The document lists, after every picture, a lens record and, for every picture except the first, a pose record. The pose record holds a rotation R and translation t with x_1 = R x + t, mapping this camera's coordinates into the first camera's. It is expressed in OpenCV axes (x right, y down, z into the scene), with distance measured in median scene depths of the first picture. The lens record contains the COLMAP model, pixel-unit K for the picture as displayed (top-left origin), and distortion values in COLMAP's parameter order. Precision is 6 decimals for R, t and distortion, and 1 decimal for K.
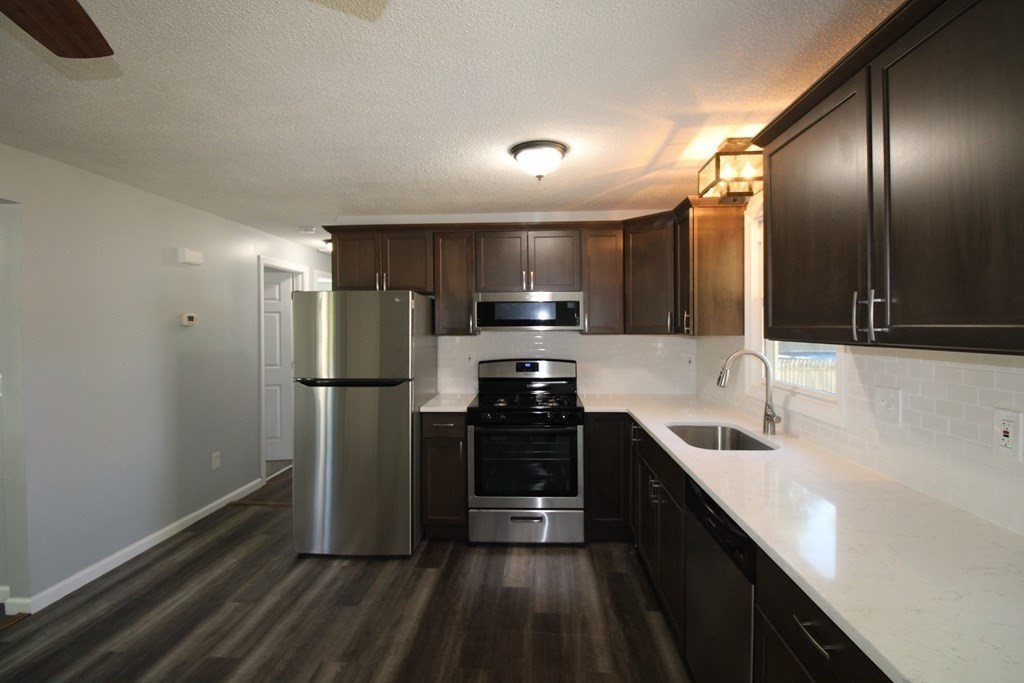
lens RADIAL K [[473.1, 0, 520.2], [0, 473.1, 331.5], [0, 0, 1]] dist [0.001541, -0.012648]
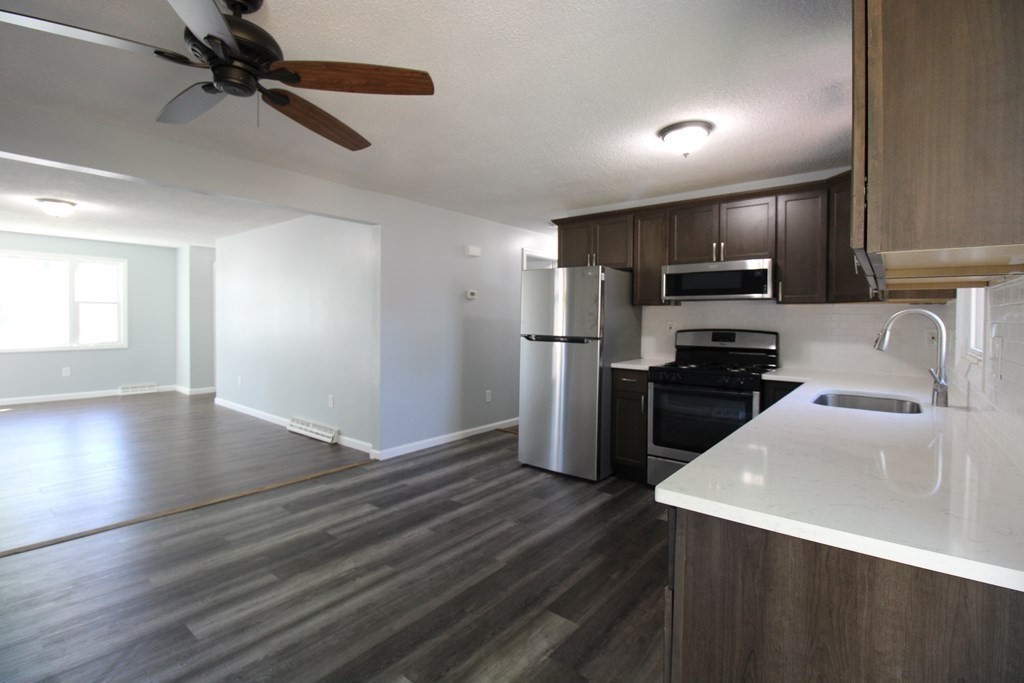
lens RADIAL K [[473.1, 0, 520.2], [0, 473.1, 331.5], [0, 0, 1]] dist [0.001541, -0.012648]
pose [[0.812751, 0.030078, -0.581834, 0.300264], [-0.021096, 0.999531, 0.022202, 0.058689], [0.582229, -0.005771, 0.813004, -0.105922]]
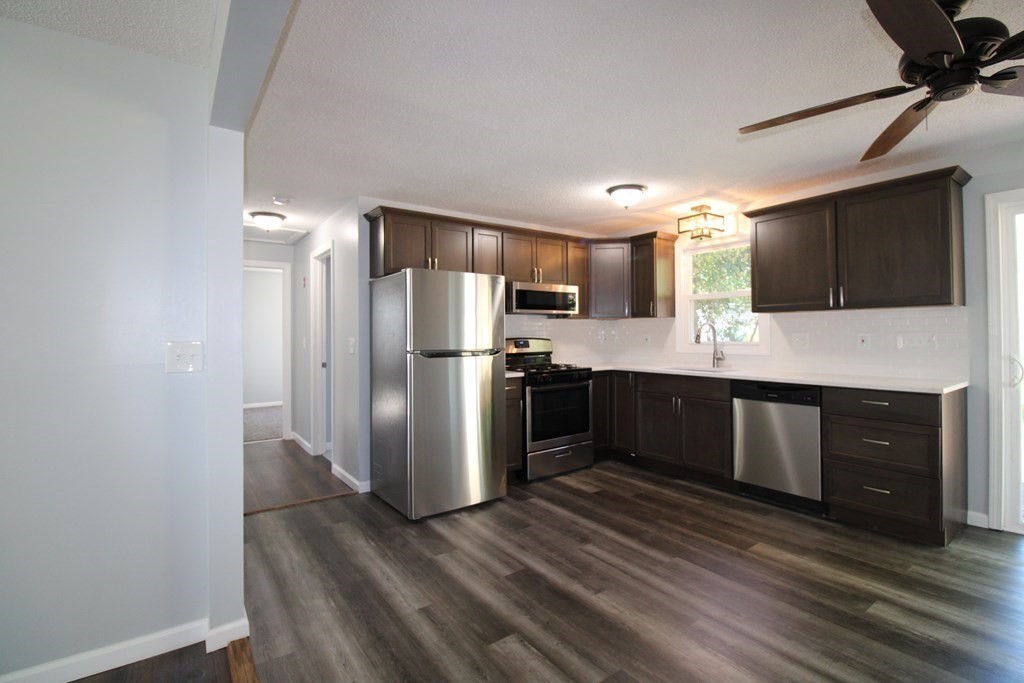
lens RADIAL K [[473.1, 0, 520.2], [0, 473.1, 331.5], [0, 0, 1]] dist [0.001541, -0.012648]
pose [[0.772568, 0.004037, 0.634919, -0.929939], [0.008659, 0.999820, -0.016893, 0.074154], [-0.634873, 0.018549, 0.772394, 0.041789]]
